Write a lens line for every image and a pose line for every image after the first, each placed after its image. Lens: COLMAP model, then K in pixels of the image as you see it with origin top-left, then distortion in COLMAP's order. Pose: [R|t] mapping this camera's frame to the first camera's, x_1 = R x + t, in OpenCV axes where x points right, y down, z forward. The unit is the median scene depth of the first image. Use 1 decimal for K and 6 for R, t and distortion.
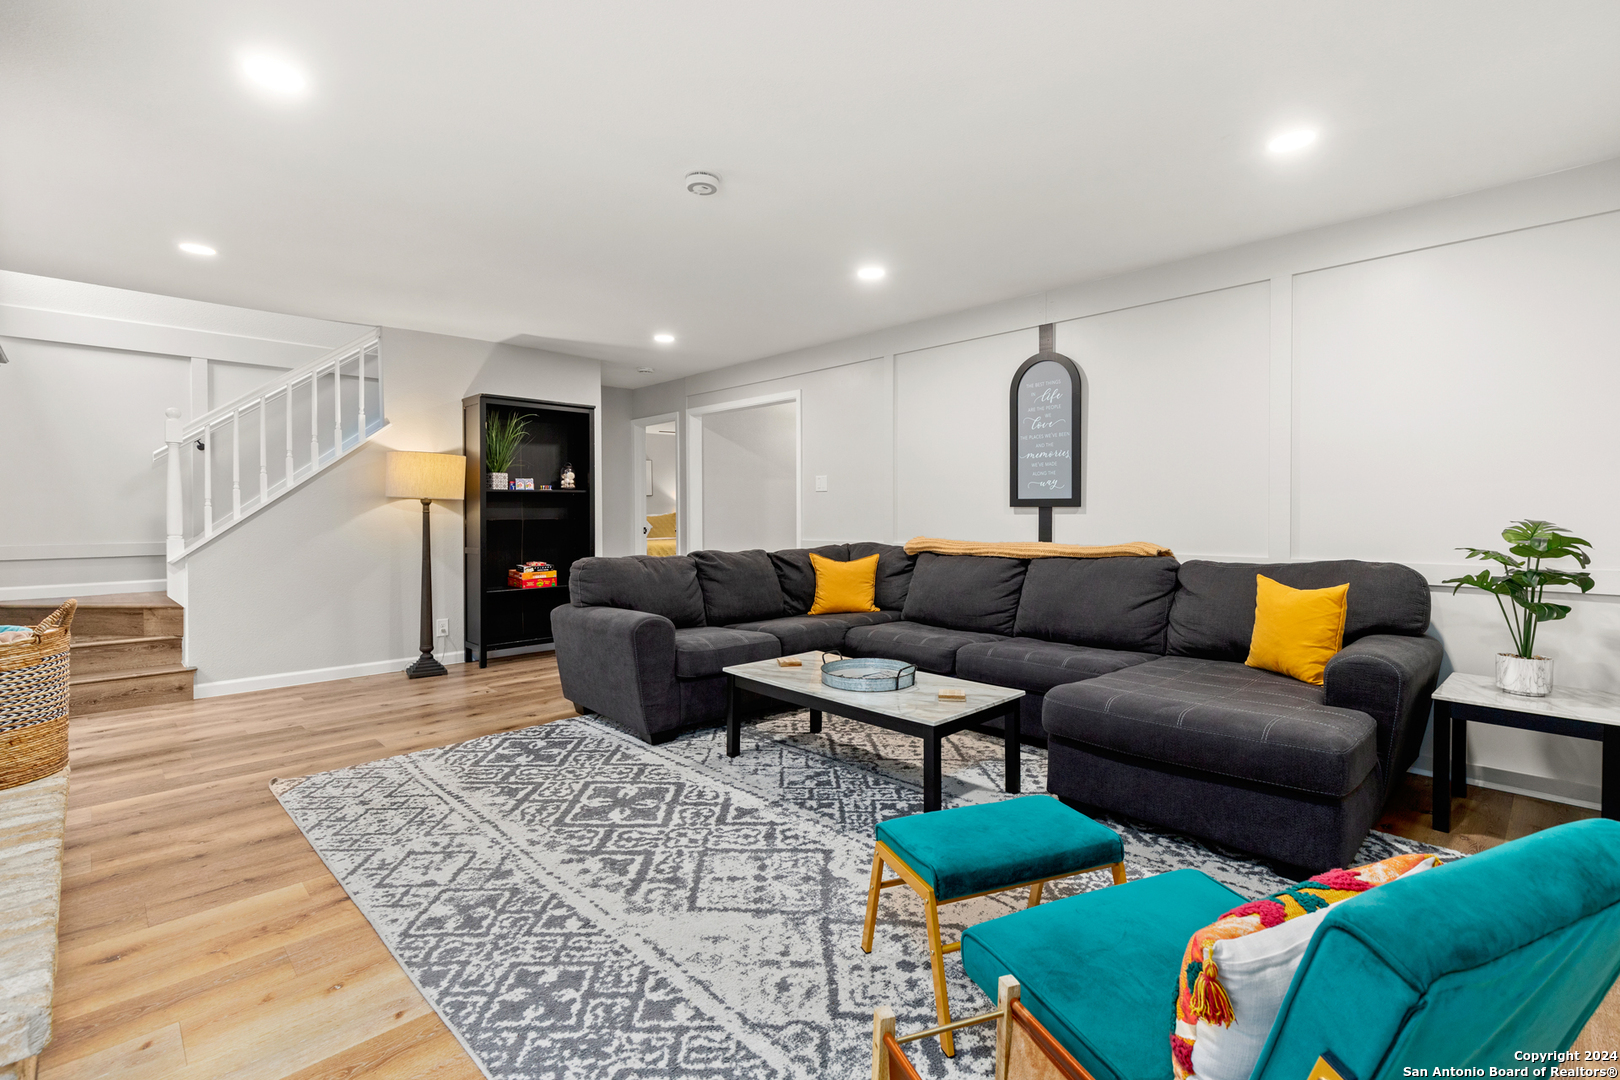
lens RADIAL K [[738.2, 0, 810.5], [0, 738.2, 523.6], [0, 0, 1]] dist [-0.000185, -0.000266]
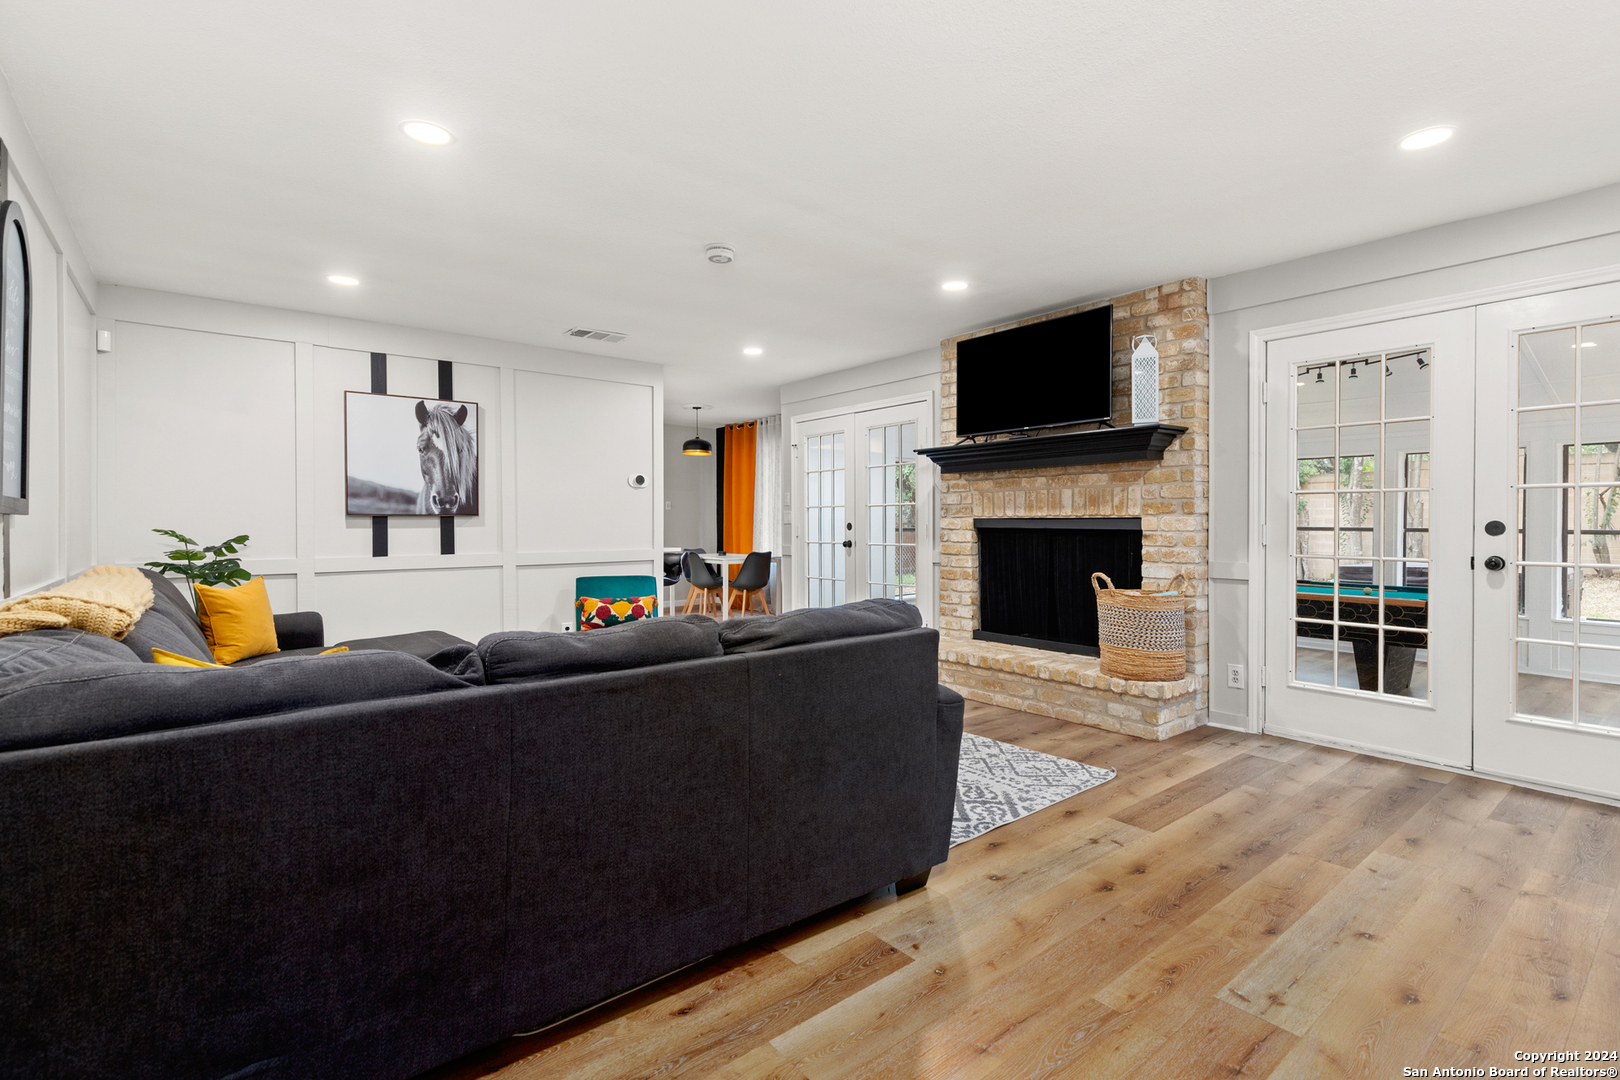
lens RADIAL K [[751.3, 0, 810.0], [0, 751.3, 540.0], [0, 0, 1]] dist [0.002720, 0.000145]
pose [[-0.995165, 0.002760, 0.098174, -0.399030], [0.005912, 0.999476, 0.031836, -0.025700], [-0.098035, 0.032263, -0.994660, 2.146735]]
